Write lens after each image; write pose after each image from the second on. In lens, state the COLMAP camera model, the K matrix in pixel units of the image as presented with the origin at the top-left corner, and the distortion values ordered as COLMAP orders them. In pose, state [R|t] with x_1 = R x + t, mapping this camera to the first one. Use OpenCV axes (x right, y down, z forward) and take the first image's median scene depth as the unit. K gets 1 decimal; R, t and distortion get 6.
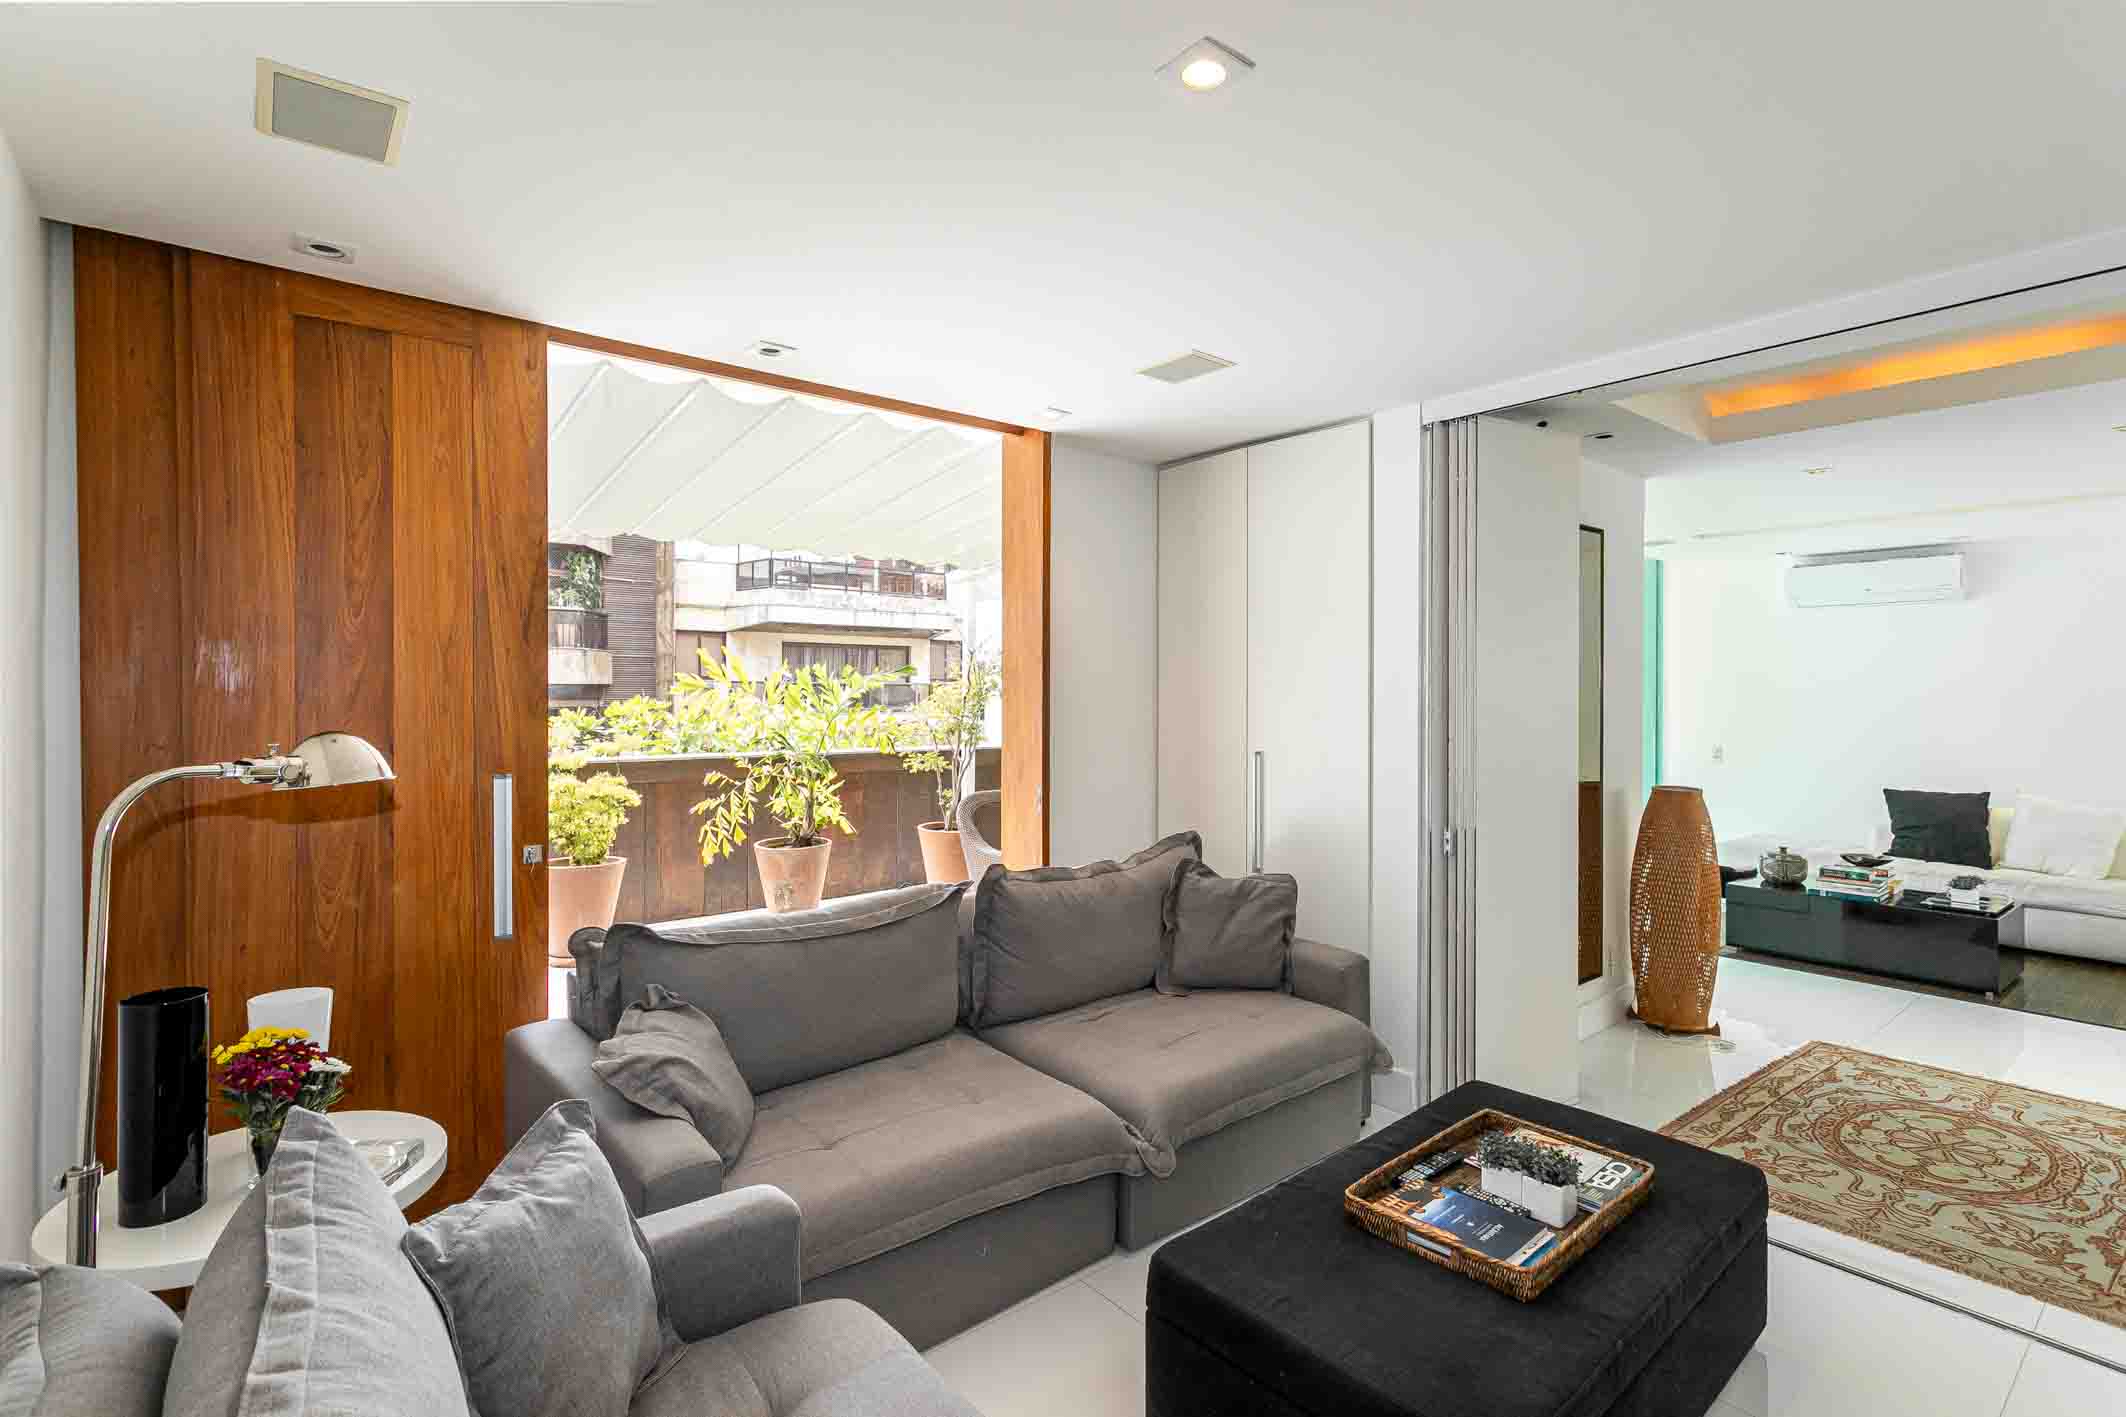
lens RADIAL K [[1004.7, 0, 1057.1], [0, 1004.7, 699.2], [0, 0, 1]] dist [0.004029, 0.000500]
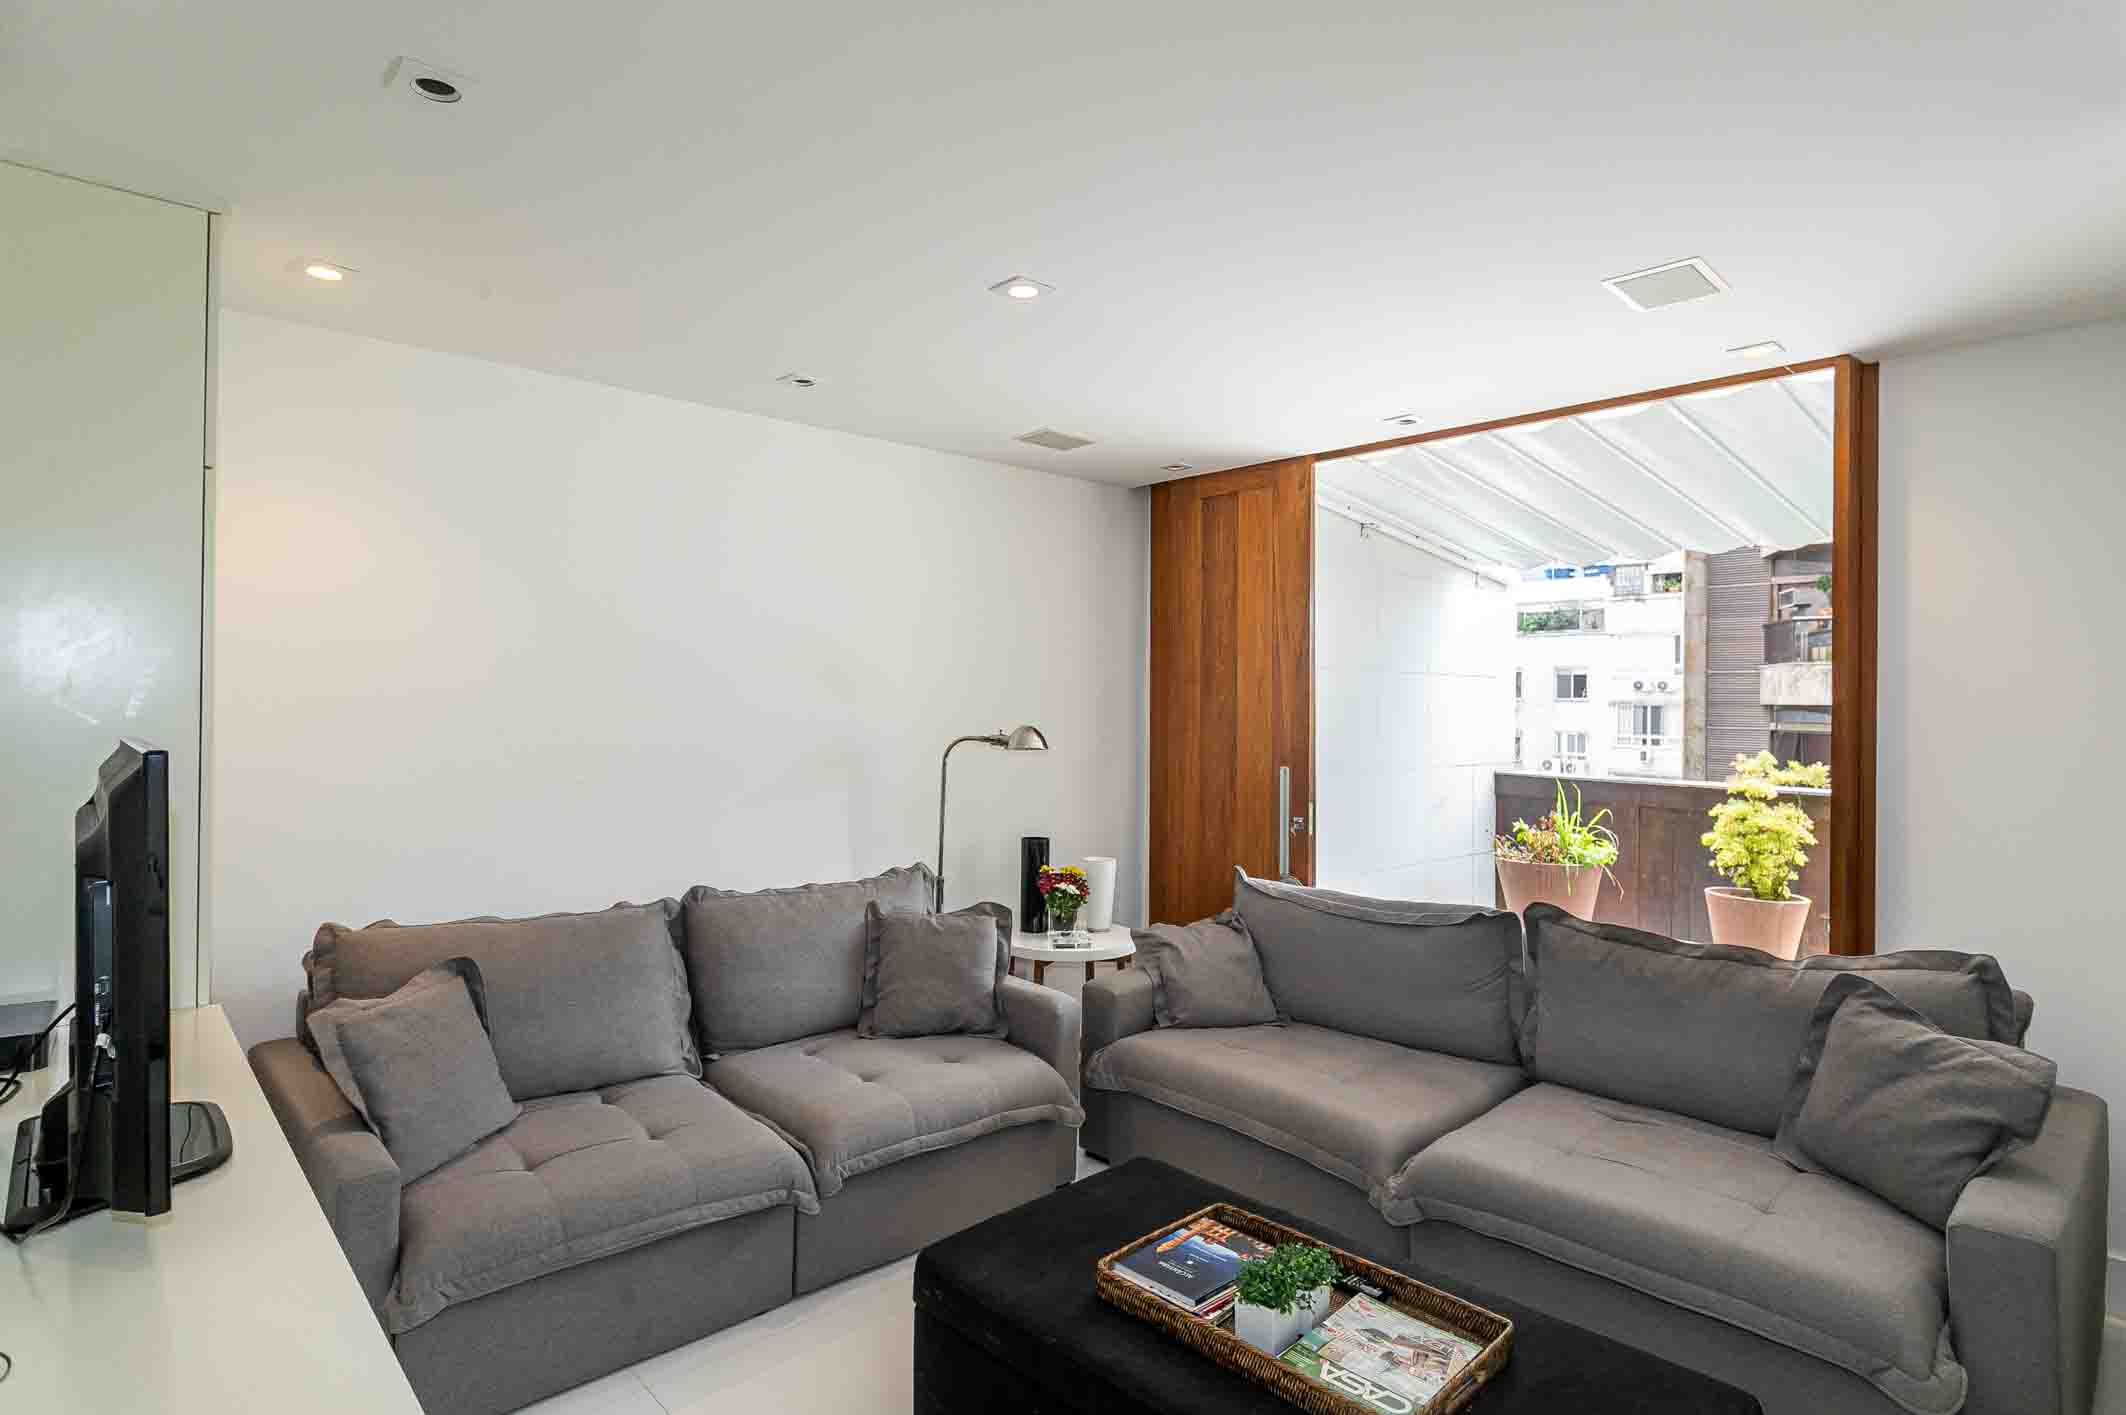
lens RADIAL K [[1091.4, 0, 1065.4], [0, 1091.4, 697.7], [0, 0, 1]] dist [-0.010936, -0.000148]
pose [[0.062358, -0.005962, -0.998036, 0.873774], [-0.019351, 0.999787, -0.007181, -0.006803], [0.997866, 0.019761, 0.062229, 0.484935]]
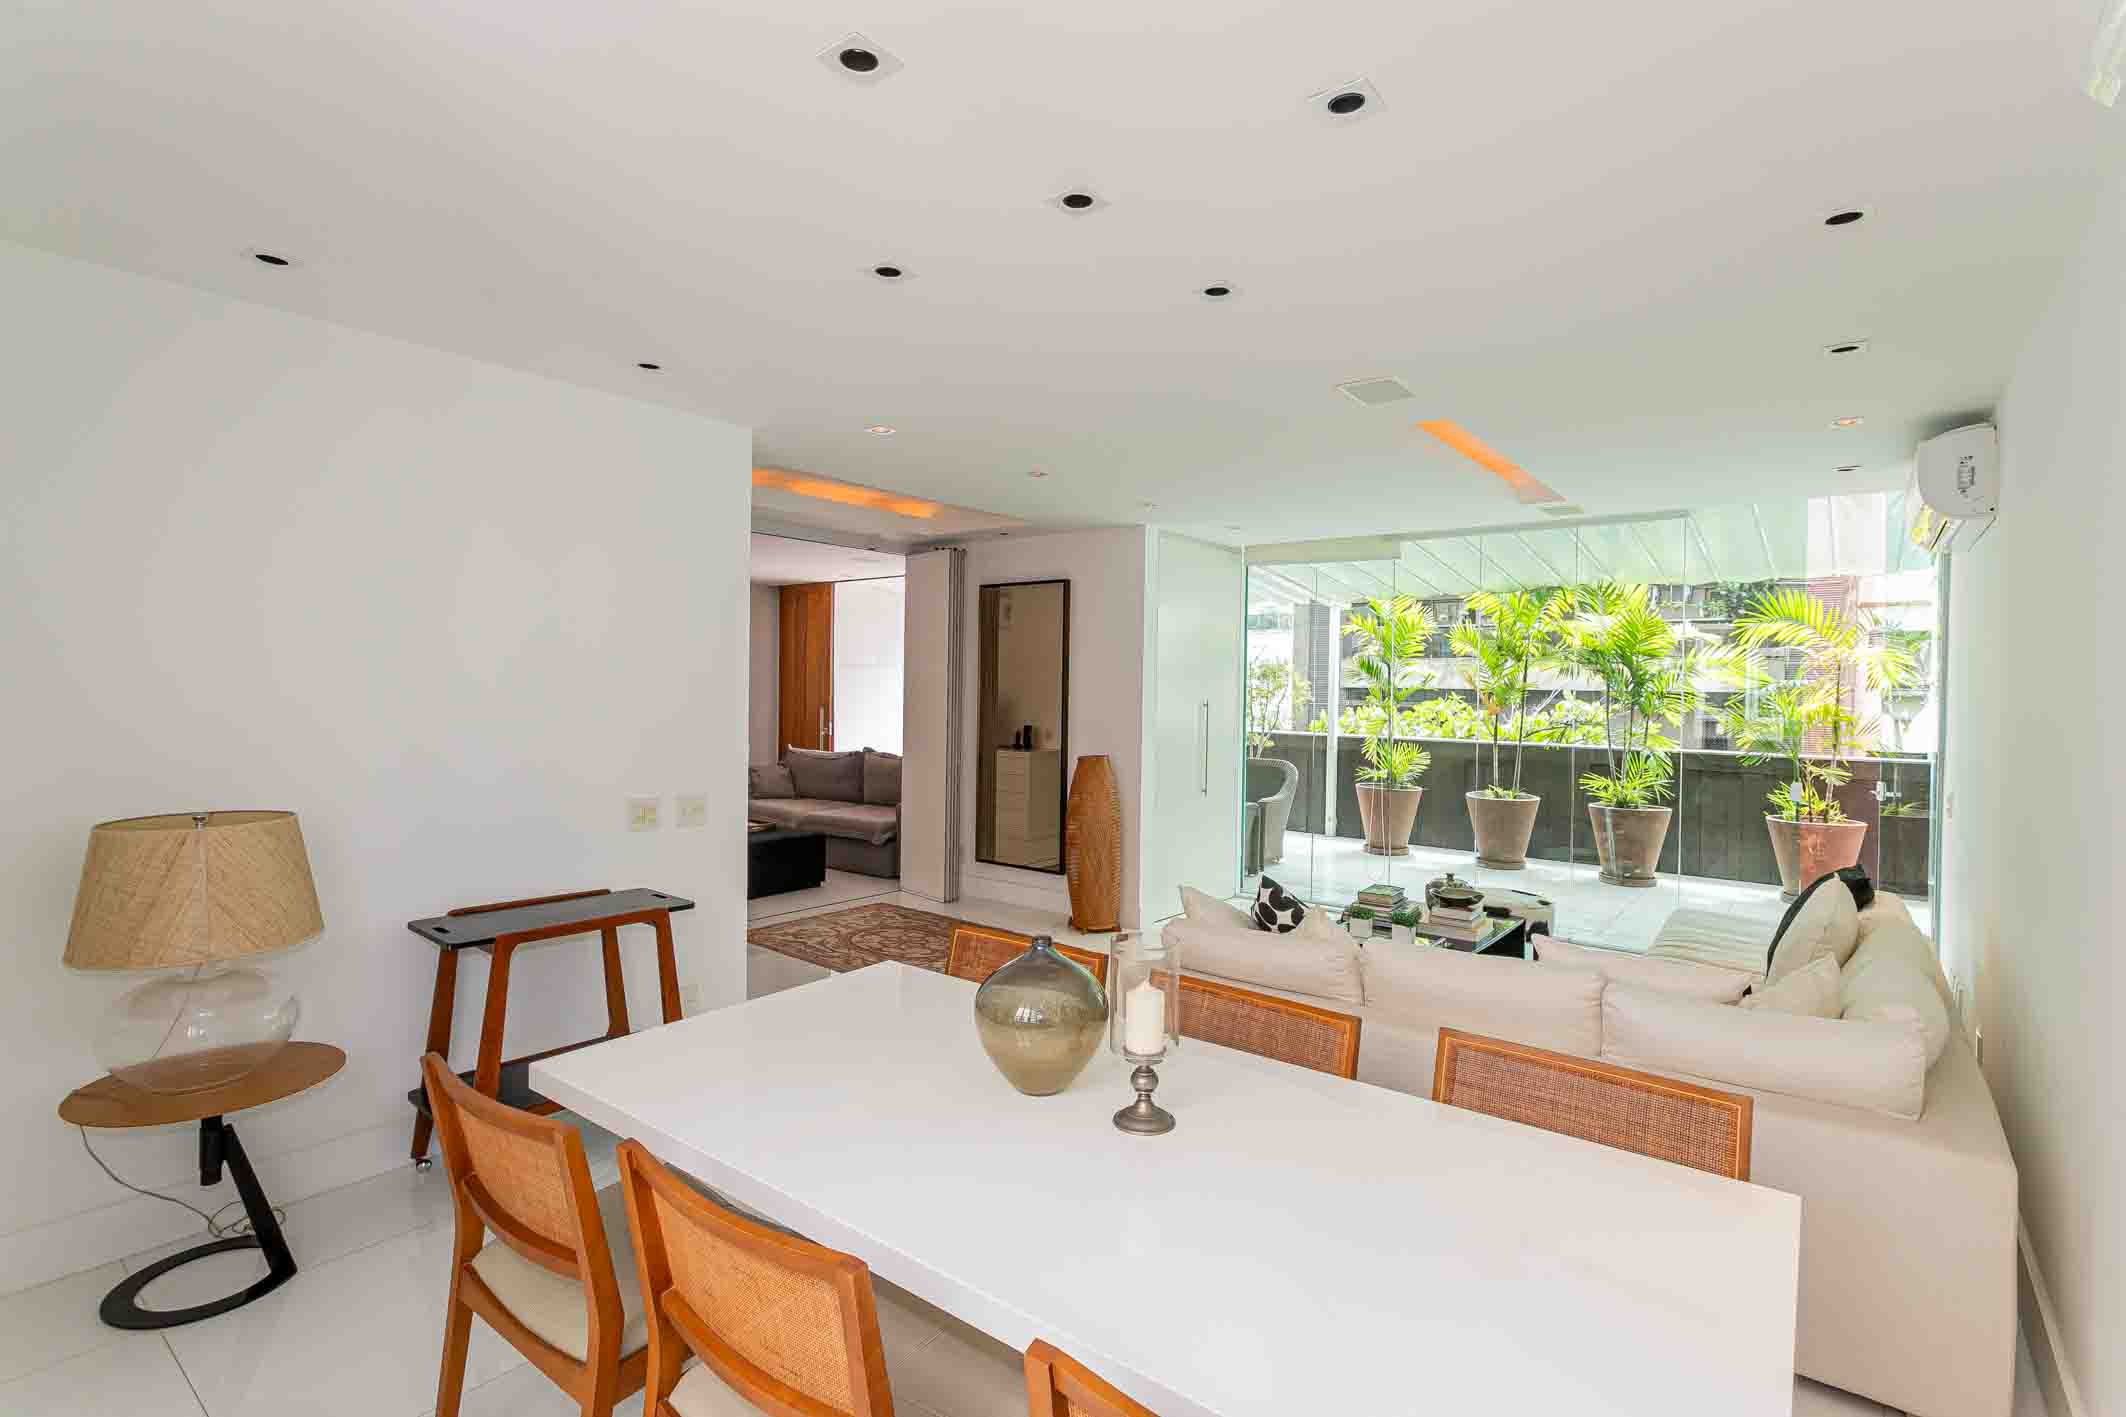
lens RADIAL K [[1004.7, 0, 1057.1], [0, 1004.7, 699.2], [0, 0, 1]] dist [0.004029, 0.000500]
pose [[0.215734, 0.011522, -0.976384, 2.667678], [-0.022331, 0.999727, 0.006863, 0.002366], [0.976197, 0.020323, 0.215932, 0.888464]]
